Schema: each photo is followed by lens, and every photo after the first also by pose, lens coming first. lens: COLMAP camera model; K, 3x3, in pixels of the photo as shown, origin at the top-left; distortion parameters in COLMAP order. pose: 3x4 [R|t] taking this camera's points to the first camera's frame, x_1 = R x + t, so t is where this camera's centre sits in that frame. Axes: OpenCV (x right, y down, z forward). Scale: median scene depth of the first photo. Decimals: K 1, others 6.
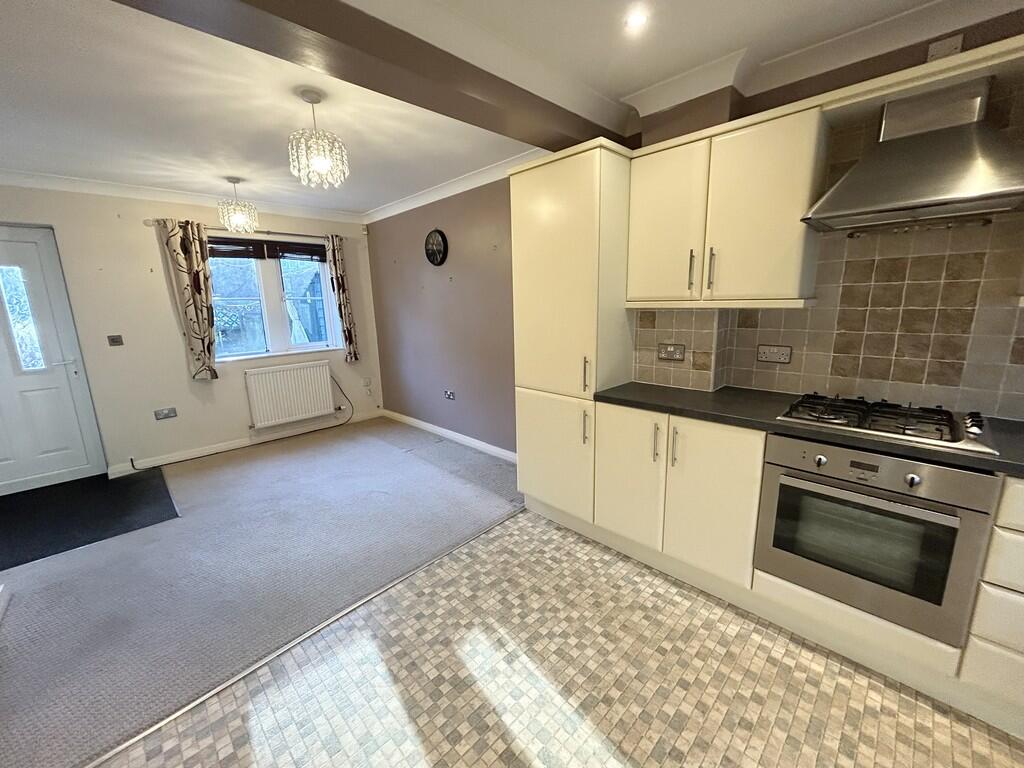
lens RADIAL K [[412.8, 0, 512.4], [0, 412.8, 379.4], [0, 0, 1]] dist [0.004005, 0.000401]
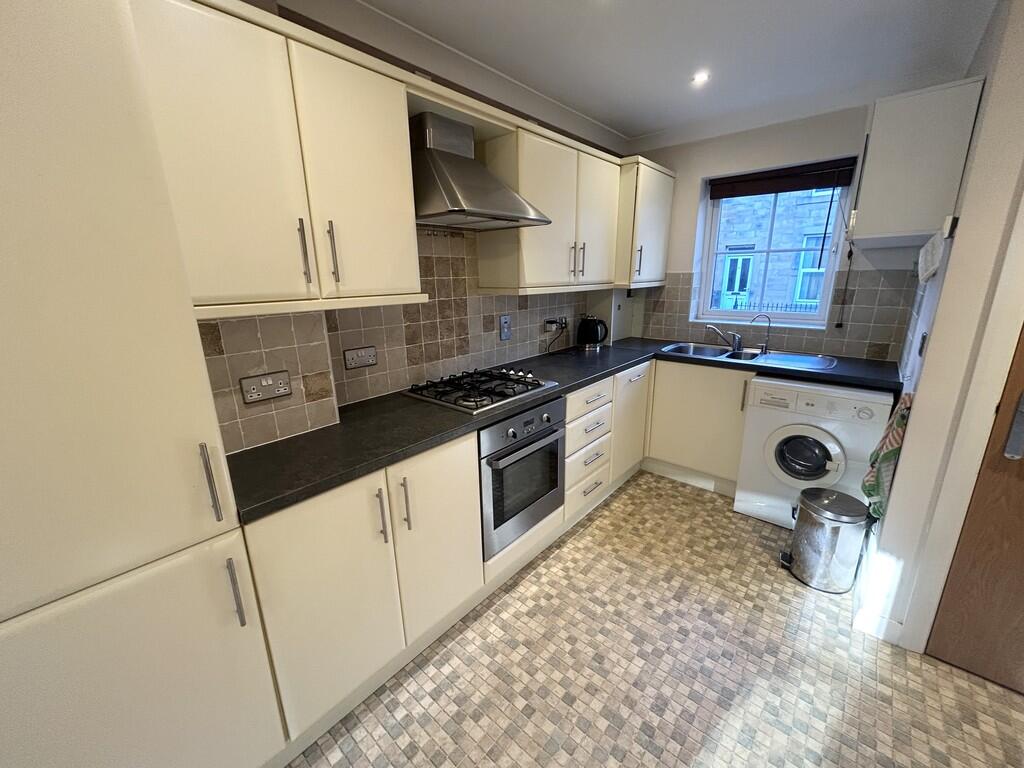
lens RADIAL K [[412.8, 0, 512.4], [0, 412.8, 379.4], [0, 0, 1]] dist [0.004005, 0.000401]
pose [[-0.064723, -0.219394, 0.973487, -0.321437], [0.219896, 0.948417, 0.228364, -0.191598], [-0.973374, 0.228846, -0.013141, 0.923029]]
